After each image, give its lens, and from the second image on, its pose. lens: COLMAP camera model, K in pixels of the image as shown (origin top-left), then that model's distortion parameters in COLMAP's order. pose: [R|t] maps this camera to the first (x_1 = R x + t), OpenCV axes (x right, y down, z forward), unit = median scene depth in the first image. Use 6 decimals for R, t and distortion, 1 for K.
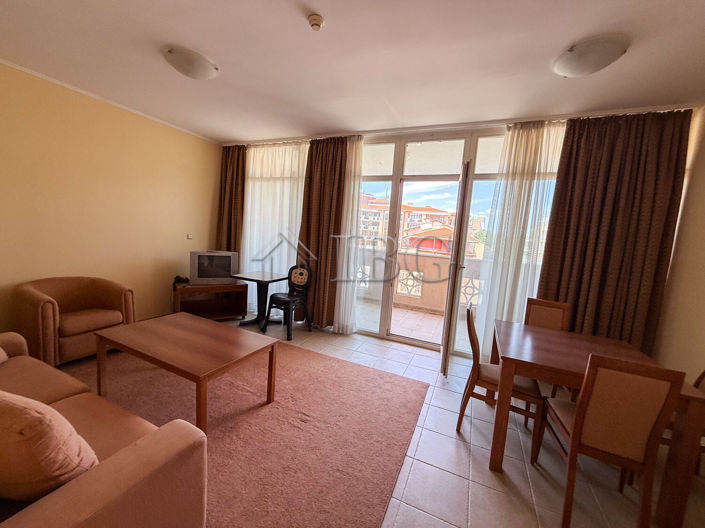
lens RADIAL K [[282.2, 0, 350.8], [0, 282.2, 264.1], [0, 0, 1]] dist [0.001404, 0.000199]
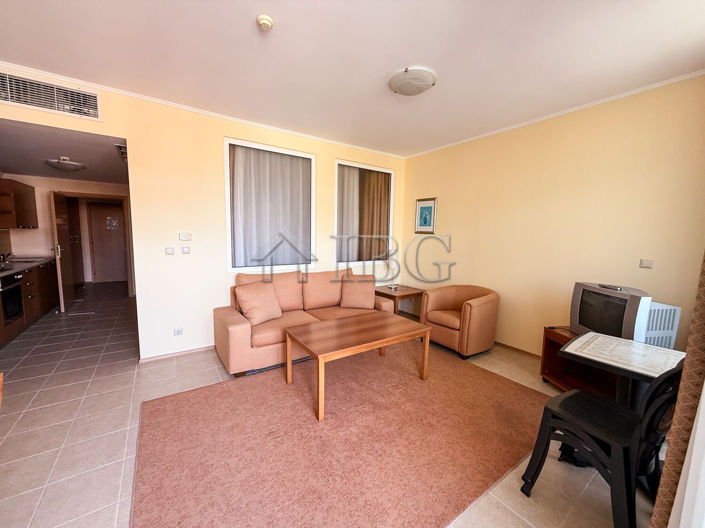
lens RADIAL K [[282.8, 0, 351.8], [0, 282.8, 263.6], [0, 0, 1]] dist [0.000318, 0.000172]
pose [[-0.509918, 0.007323, -0.860192, 0.346405], [-0.149565, 0.983979, 0.097038, -0.090450], [0.847121, 0.178137, -0.500653, 1.107700]]
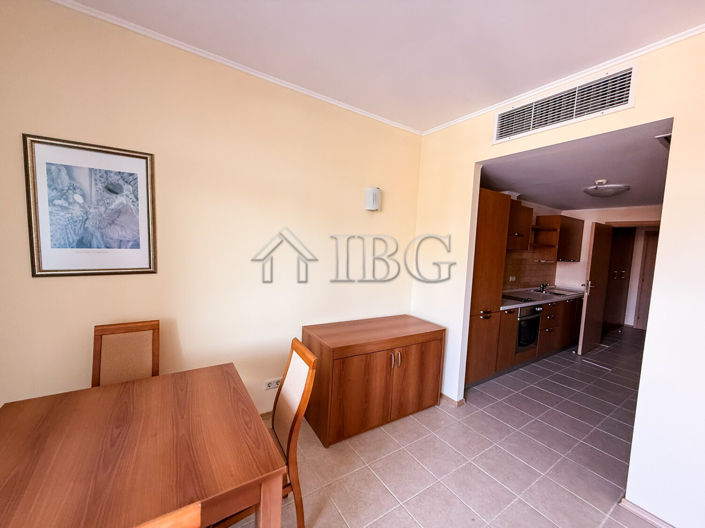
lens RADIAL K [[281.2, 0, 351.6], [0, 281.2, 265.2], [0, 0, 1]] dist [-0.000545, -0.000042]
pose [[-0.838744, -0.154354, 0.522191, 0.114815], [-0.053228, 0.977631, 0.203483, -0.098109], [-0.541918, 0.142875, -0.828198, 0.748277]]
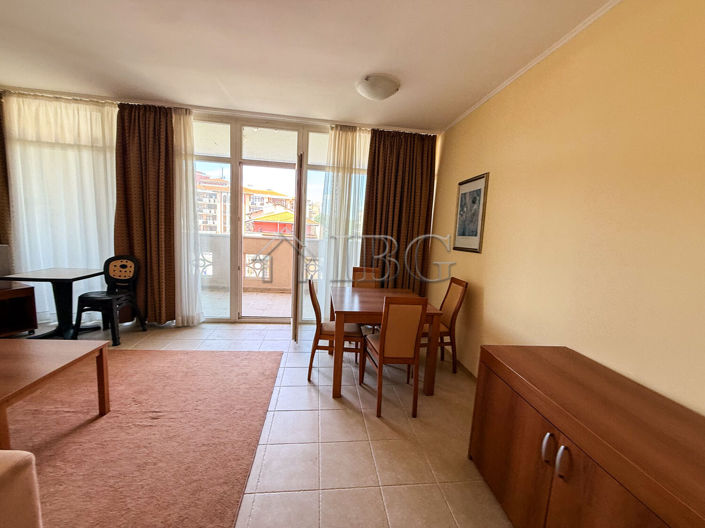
lens RADIAL K [[282.2, 0, 350.8], [0, 282.2, 264.1], [0, 0, 1]] dist [0.001404, 0.000199]
pose [[0.859271, -0.088146, 0.503869, -0.024579], [0.059348, 0.995568, 0.072955, 0.009553], [-0.508067, -0.032784, 0.860694, -0.087854]]
